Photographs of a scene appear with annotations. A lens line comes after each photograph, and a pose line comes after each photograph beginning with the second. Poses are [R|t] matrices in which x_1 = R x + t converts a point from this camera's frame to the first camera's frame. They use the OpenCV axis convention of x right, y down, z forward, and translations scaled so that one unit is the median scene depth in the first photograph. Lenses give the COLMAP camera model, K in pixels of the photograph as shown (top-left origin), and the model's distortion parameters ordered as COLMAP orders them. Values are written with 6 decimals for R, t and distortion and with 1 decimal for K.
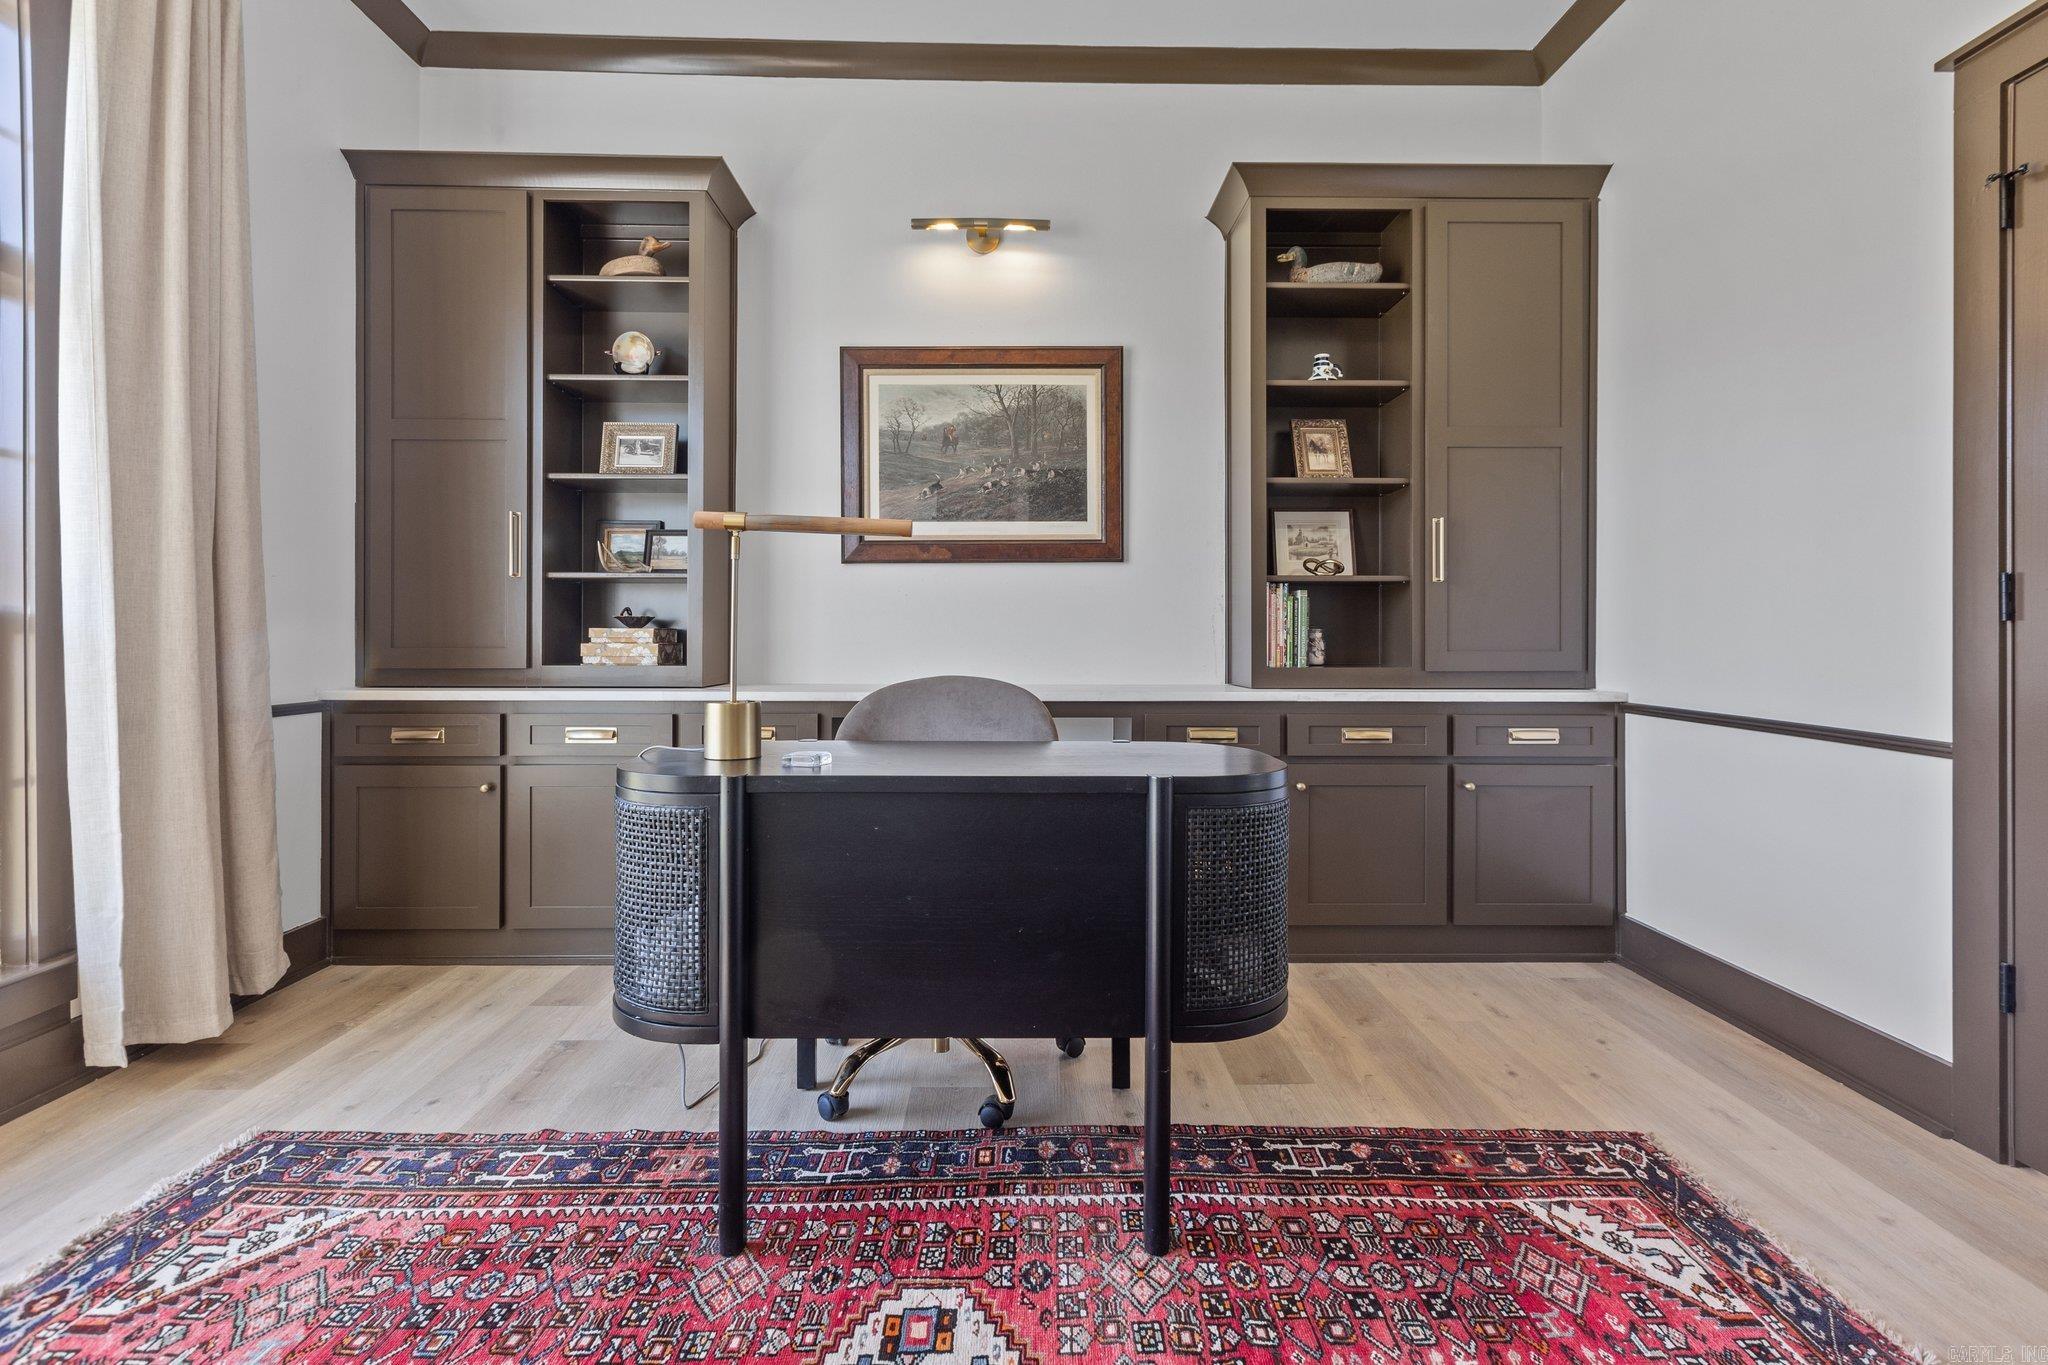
lens RADIAL K [[926.3, 0, 1030.5], [0, 926.3, 640.4], [0, 0, 1]] dist [0.003115, -0.001880]
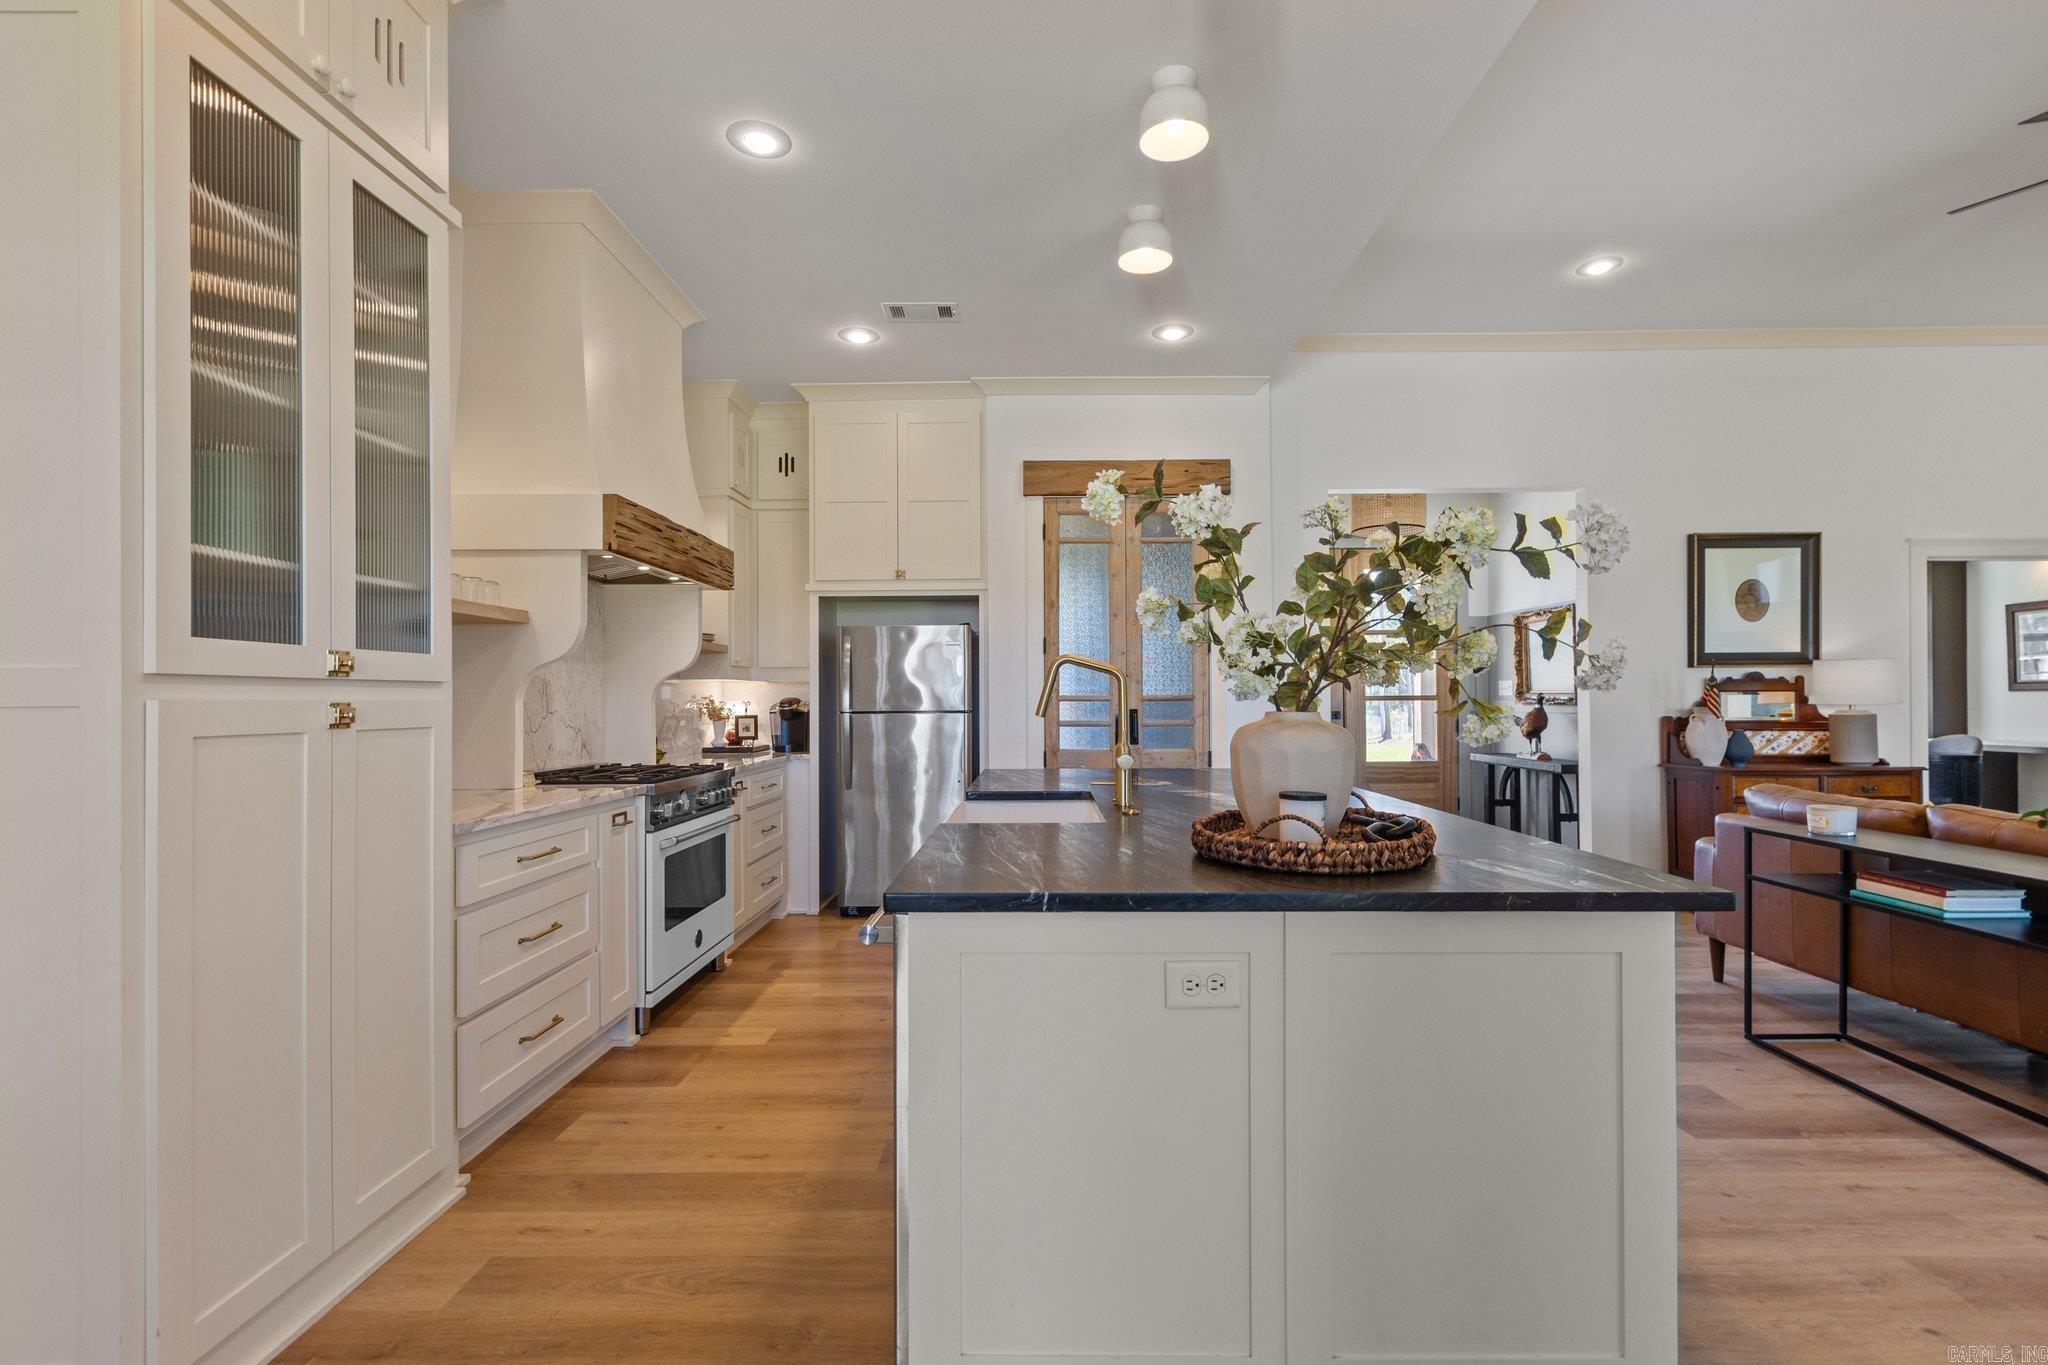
lens RADIAL K [[926.3, 0, 1044.1], [0, 926.3, 696.3], [0, 0, 1]] dist [0.003115, -0.001880]
pose [[-0.020377, -0.006081, -0.999774, 4.430731], [0.001249, 0.999981, -0.006107, -0.100919], [0.999792, -0.001373, -0.020369, -2.942416]]
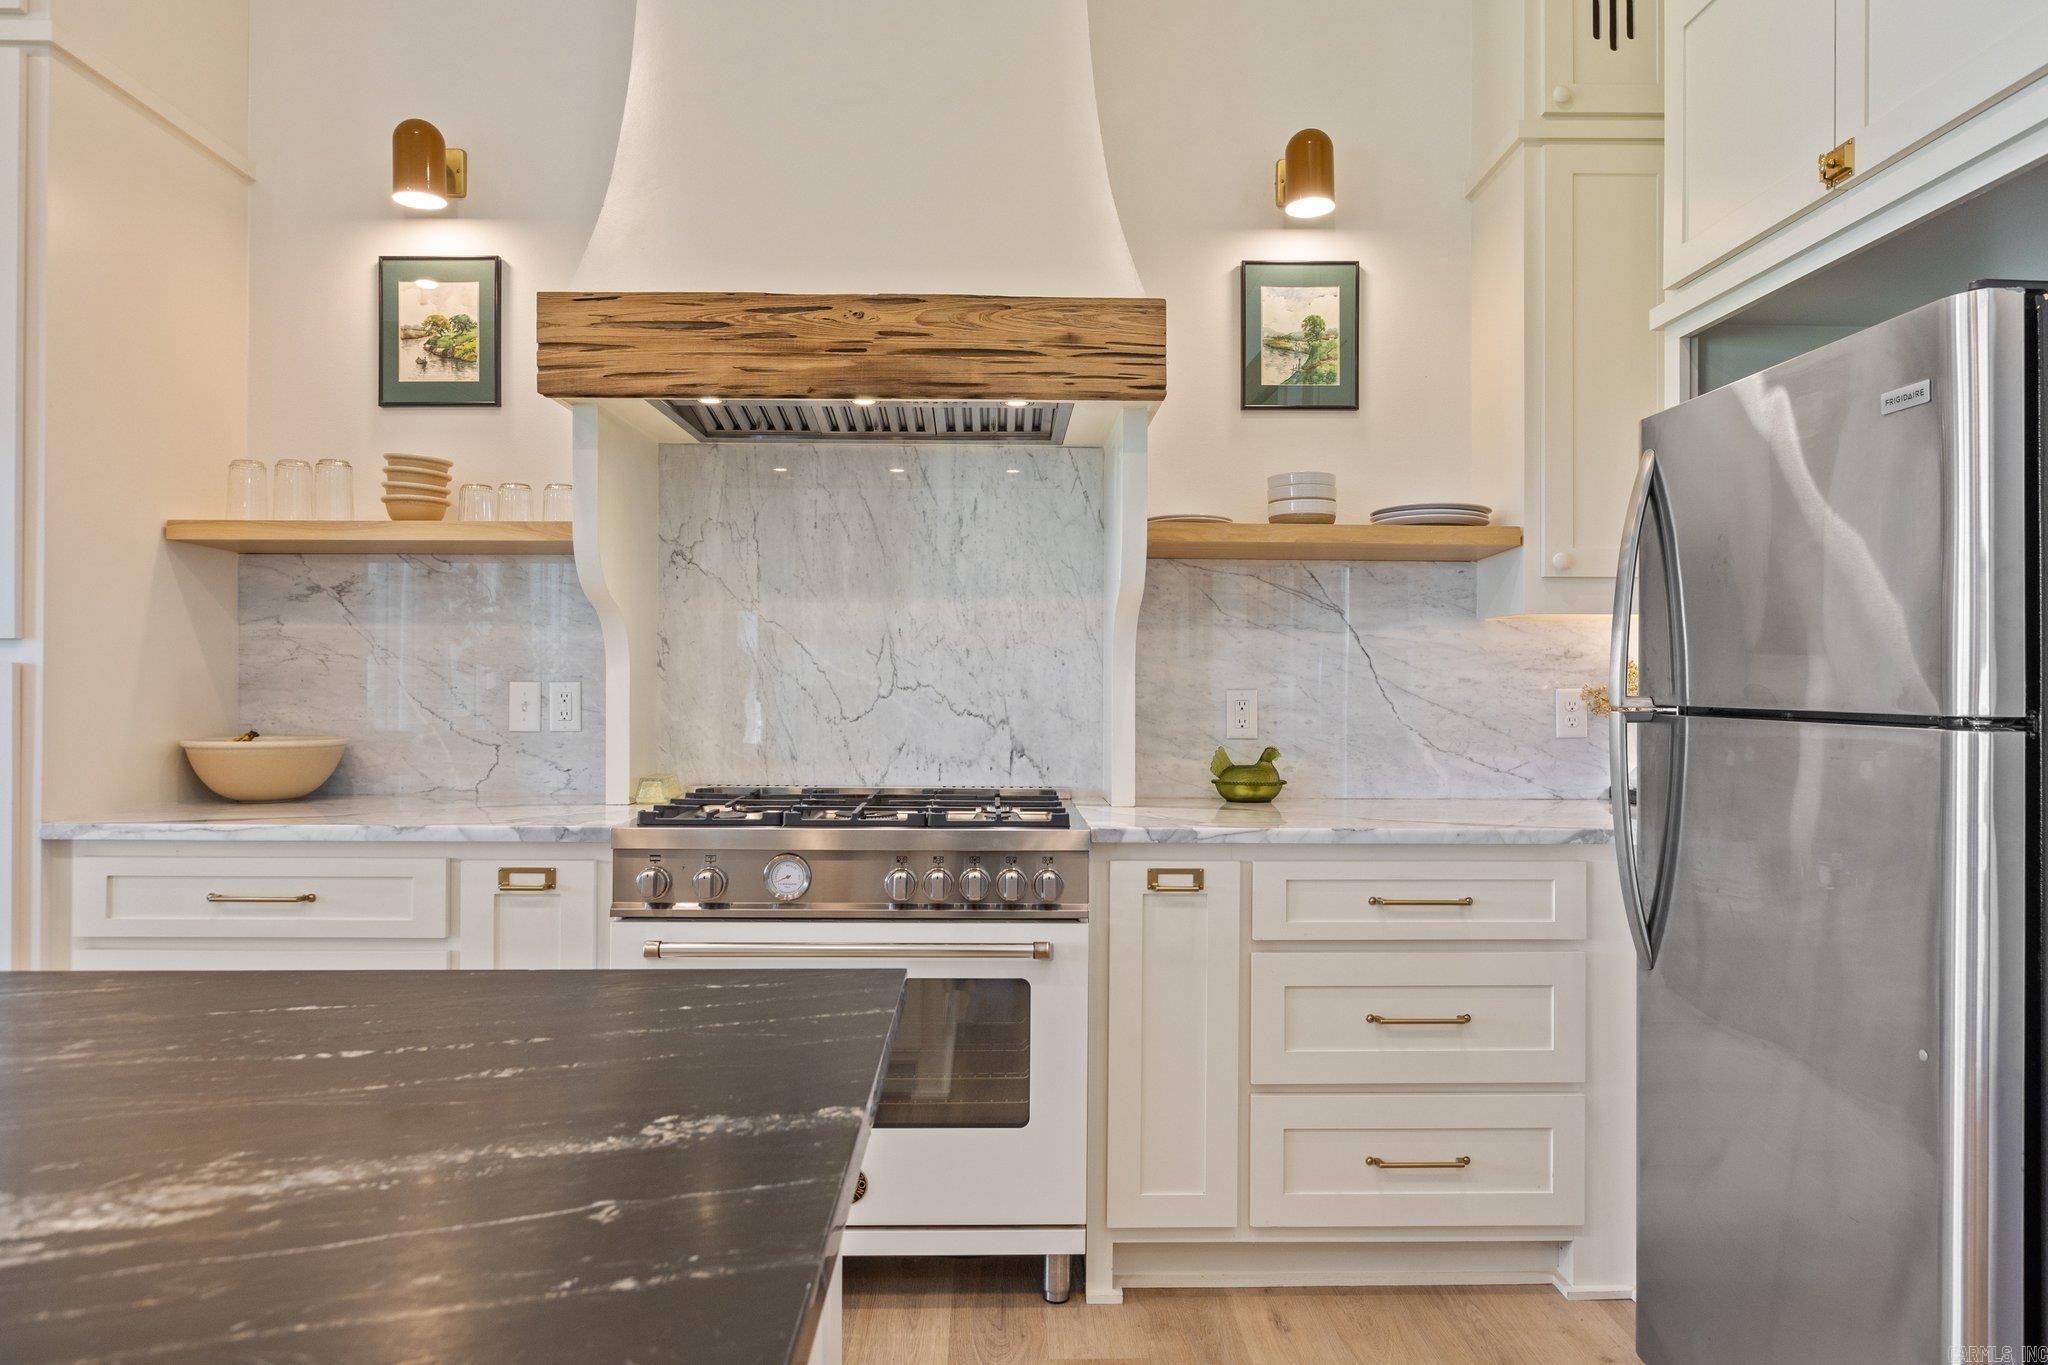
lens RADIAL K [[1268.9, 0, 1033.7], [0, 1268.9, 669.4], [0, 0, 1]] dist [0.003461, -0.003936]
pose [[-0.999987, -0.005007, 0.001078, 1.937813], [-0.005007, 0.999987, -0.000396, -0.102080], [-0.001076, -0.000401, -0.999999, -2.403573]]
